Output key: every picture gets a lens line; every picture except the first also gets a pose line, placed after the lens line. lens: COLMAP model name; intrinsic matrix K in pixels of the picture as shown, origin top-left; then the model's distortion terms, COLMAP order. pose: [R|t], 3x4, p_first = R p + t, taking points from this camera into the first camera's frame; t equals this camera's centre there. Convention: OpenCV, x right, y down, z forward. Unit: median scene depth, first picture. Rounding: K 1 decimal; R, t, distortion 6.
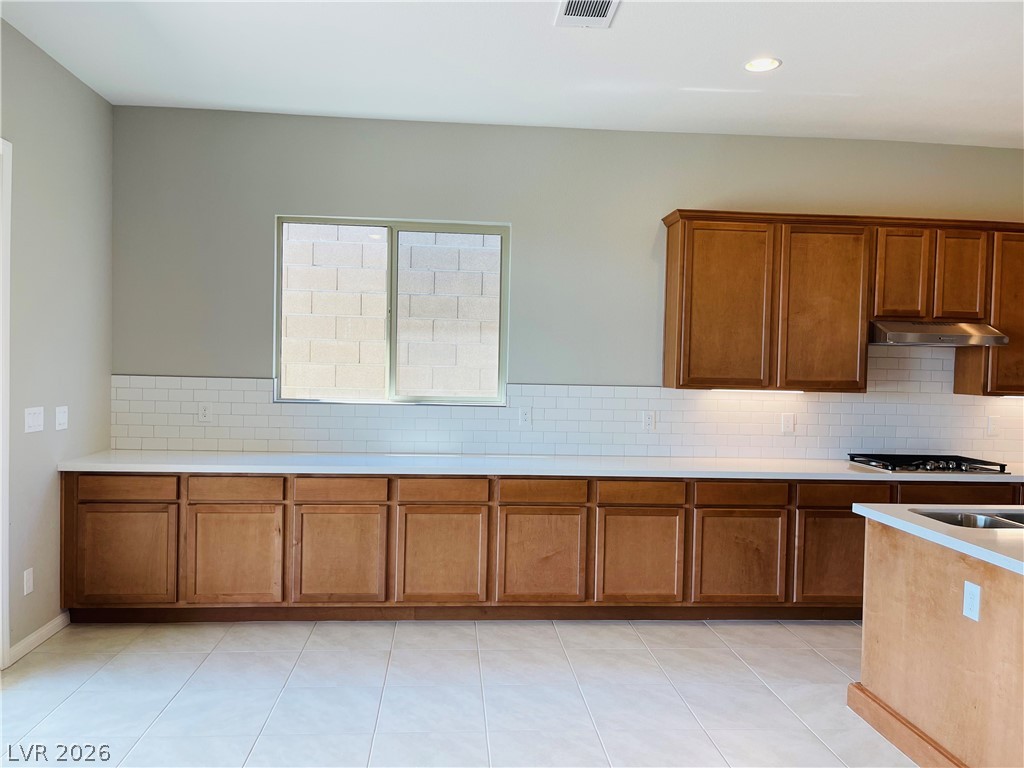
lens RADIAL K [[776.0, 0, 503.2], [0, 776.0, 387.6], [0, 0, 1]] dist [0.064787, -0.083355]
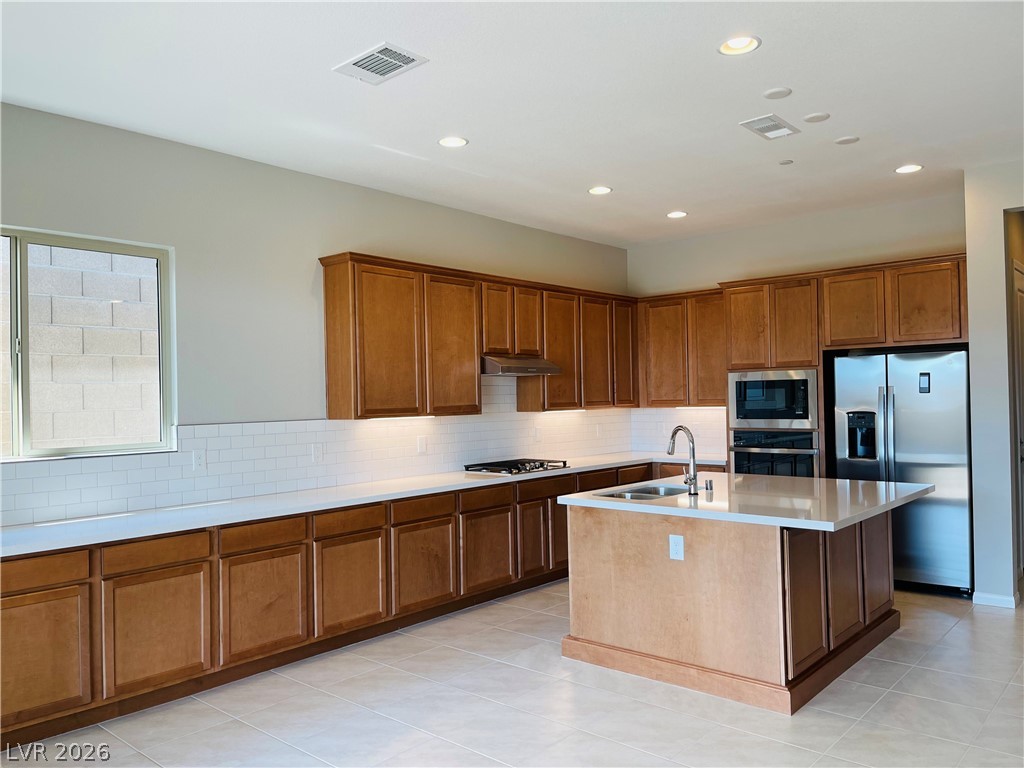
lens RADIAL K [[776.0, 0, 508.2], [0, 776.0, 387.9], [0, 0, 1]] dist [0.064787, -0.083355]
pose [[0.717351, -0.029142, 0.696102, -0.391396], [0.058873, 0.998087, -0.018885, -0.009973], [-0.694220, 0.054529, 0.717694, 0.097138]]
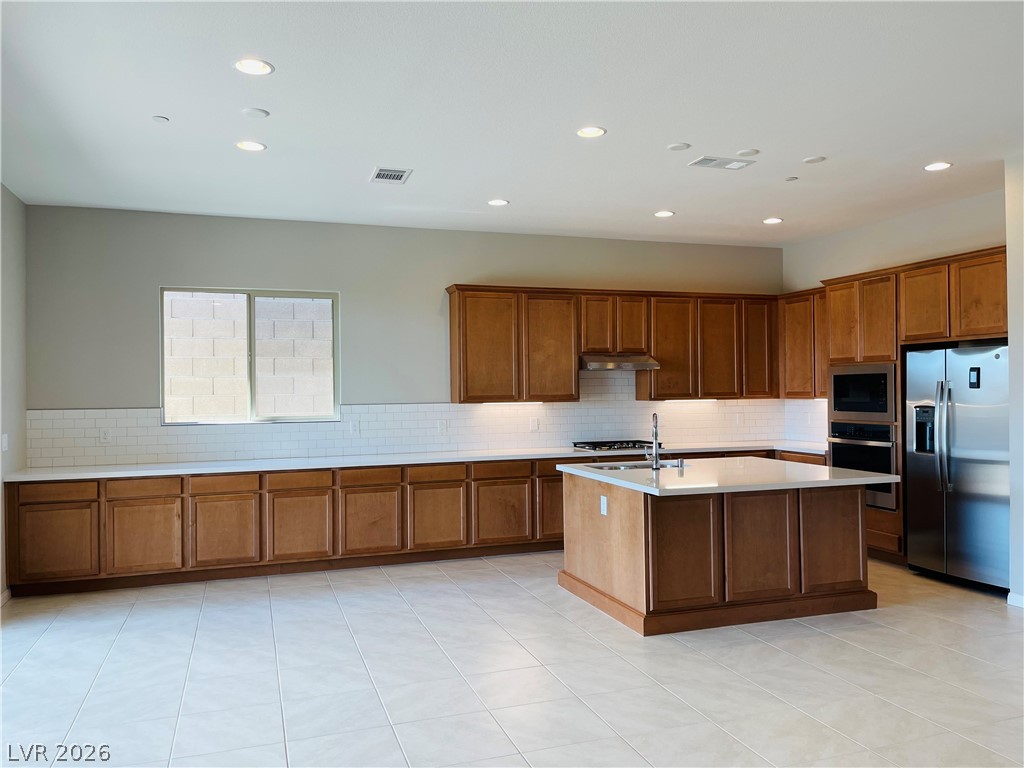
lens RADIAL K [[776.0, 0, 509.3], [0, 776.0, 381.6], [0, 0, 1]] dist [0.064787, -0.083355]
pose [[0.967906, -0.031099, 0.249381, -0.055416], [0.041274, 0.998511, -0.035674, 0.017596], [-0.247900, 0.044822, 0.967748, -0.489380]]
